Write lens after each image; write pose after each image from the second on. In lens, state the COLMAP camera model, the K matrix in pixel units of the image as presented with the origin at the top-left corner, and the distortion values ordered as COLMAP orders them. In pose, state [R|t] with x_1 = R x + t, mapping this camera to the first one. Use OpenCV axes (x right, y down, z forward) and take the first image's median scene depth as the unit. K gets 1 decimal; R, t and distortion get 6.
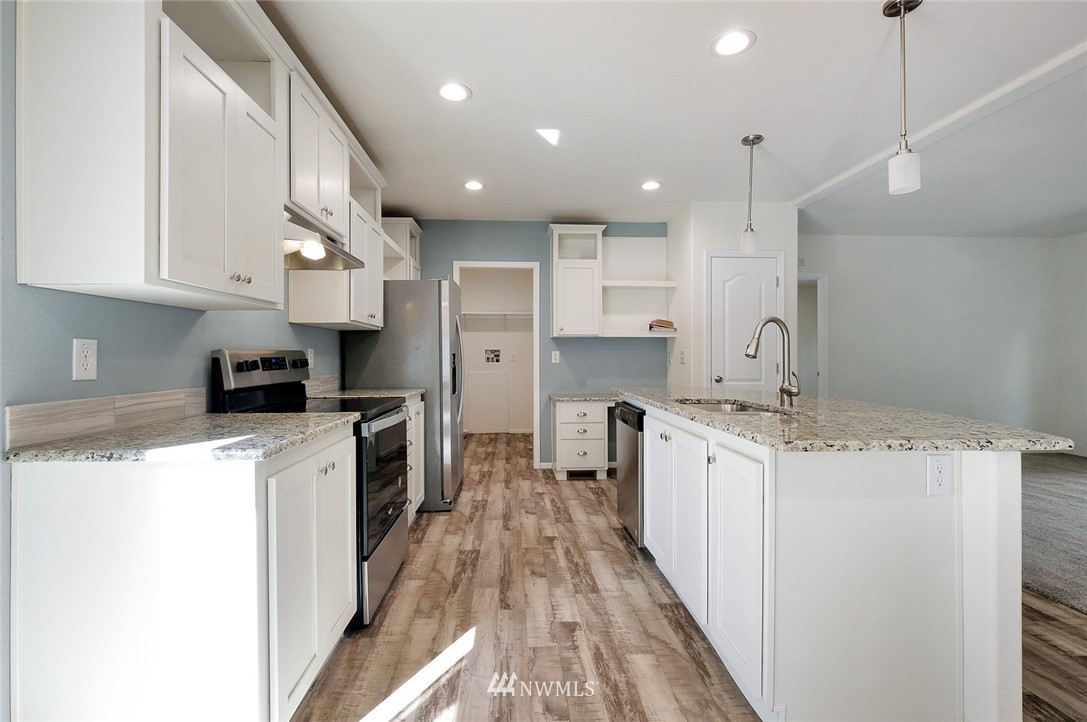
lens RADIAL K [[486.4, 0, 533.9], [0, 486.4, 353.0], [0, 0, 1]] dist [-0.005246, 0.002362]
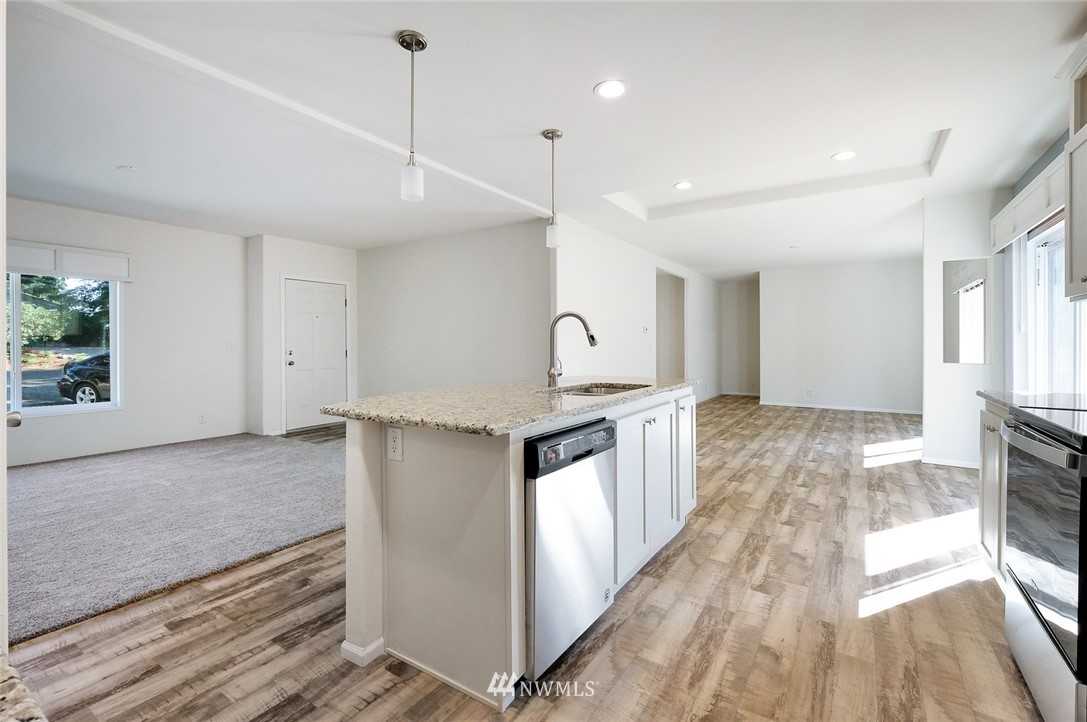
lens RADIAL K [[486.4, 0, 528.3], [0, 486.4, 342.7], [0, 0, 1]] dist [-0.005246, 0.002362]
pose [[-0.796571, -0.003241, 0.604537, -0.135075], [-0.006294, 0.999976, -0.002933, 0.004846], [-0.604513, -0.006142, -0.796572, 1.758527]]
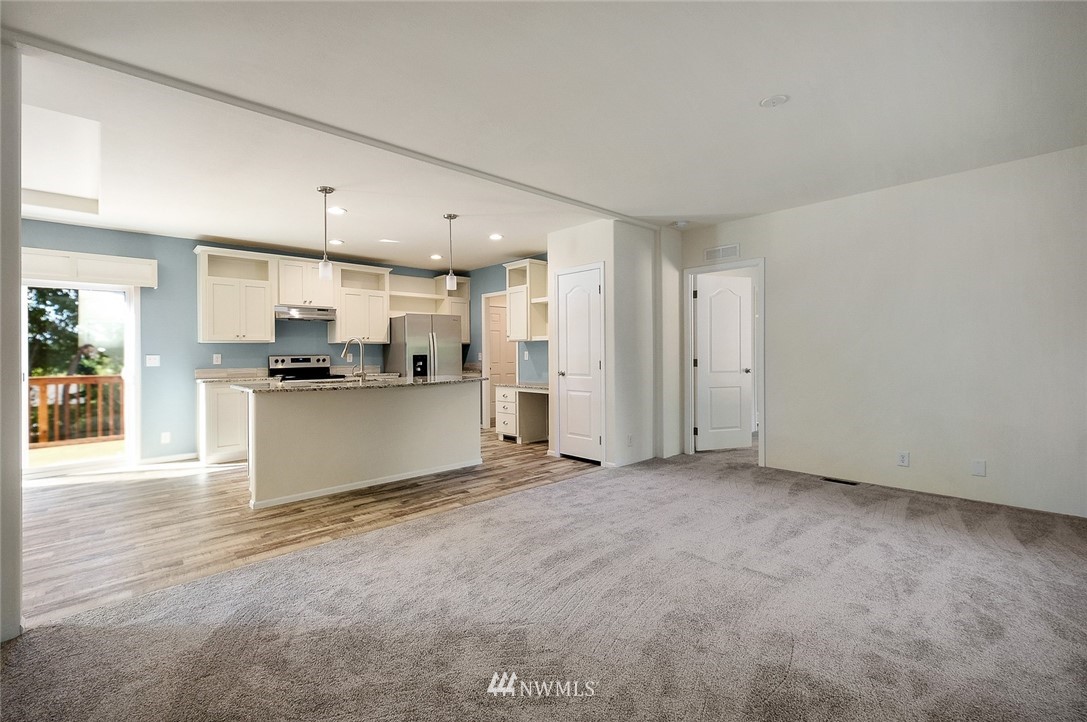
lens RADIAL K [[486.4, 0, 537.7], [0, 486.4, 361.3], [0, 0, 1]] dist [-0.005246, 0.002362]
pose [[0.638931, 0.004254, -0.769252, 2.187189], [0.015501, 0.999710, 0.018403, -0.001970], [0.769108, -0.023683, 0.638680, 0.265898]]
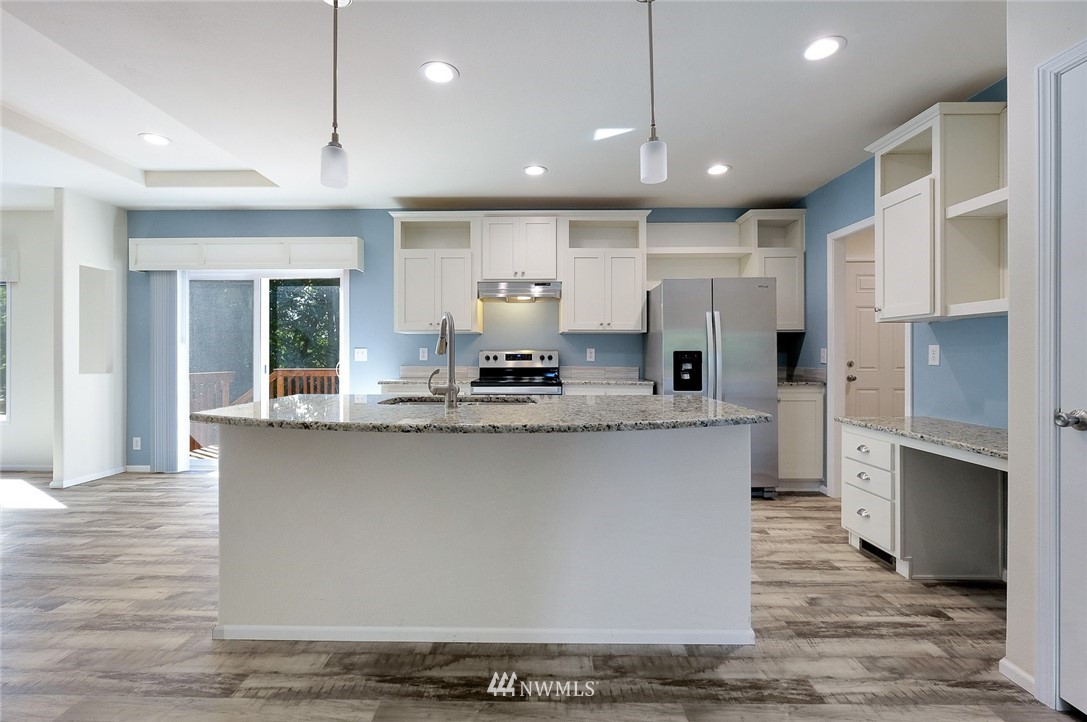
lens RADIAL K [[486.4, 0, 524.1], [0, 486.4, 349.4], [0, 0, 1]] dist [-0.005246, 0.002362]
pose [[-0.071340, -0.009048, -0.997411, 1.266987], [0.005478, 0.999940, -0.009463, 0.008301], [0.997437, -0.006139, -0.071286, 1.068509]]
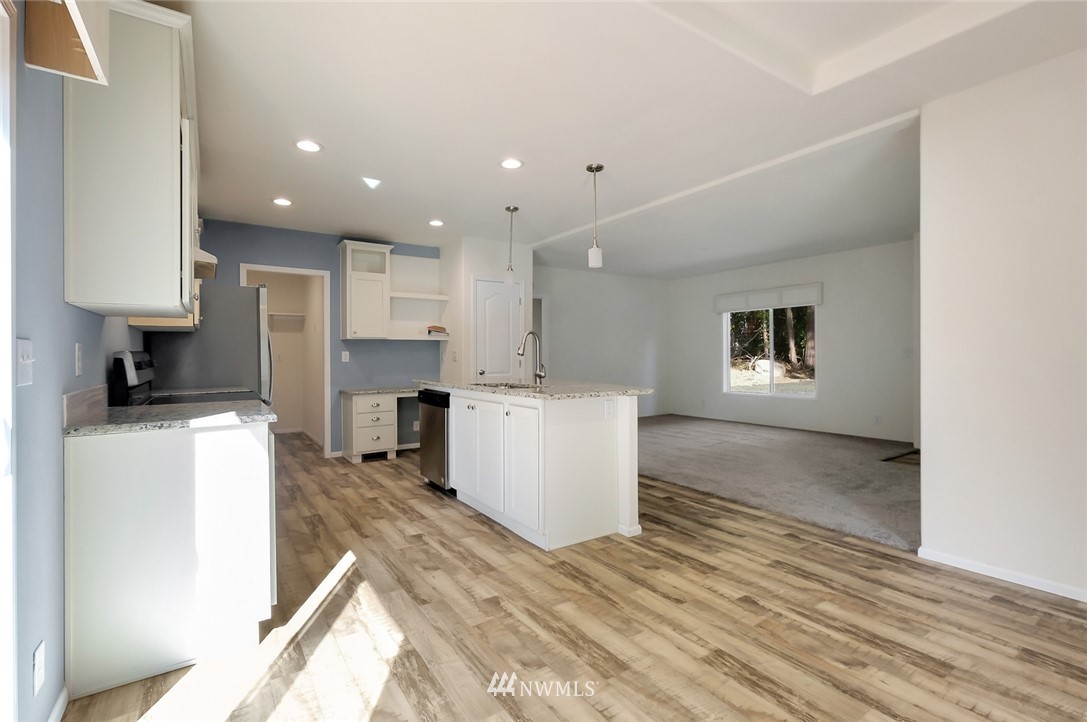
lens RADIAL K [[486.4, 0, 541.2], [0, 486.4, 356.8], [0, 0, 1]] dist [-0.005246, 0.002362]
pose [[0.852940, -0.008167, 0.521945, -0.299483], [0.003848, 0.999949, 0.009357, -0.000877], [-0.521995, -0.005973, 0.852928, -0.373926]]
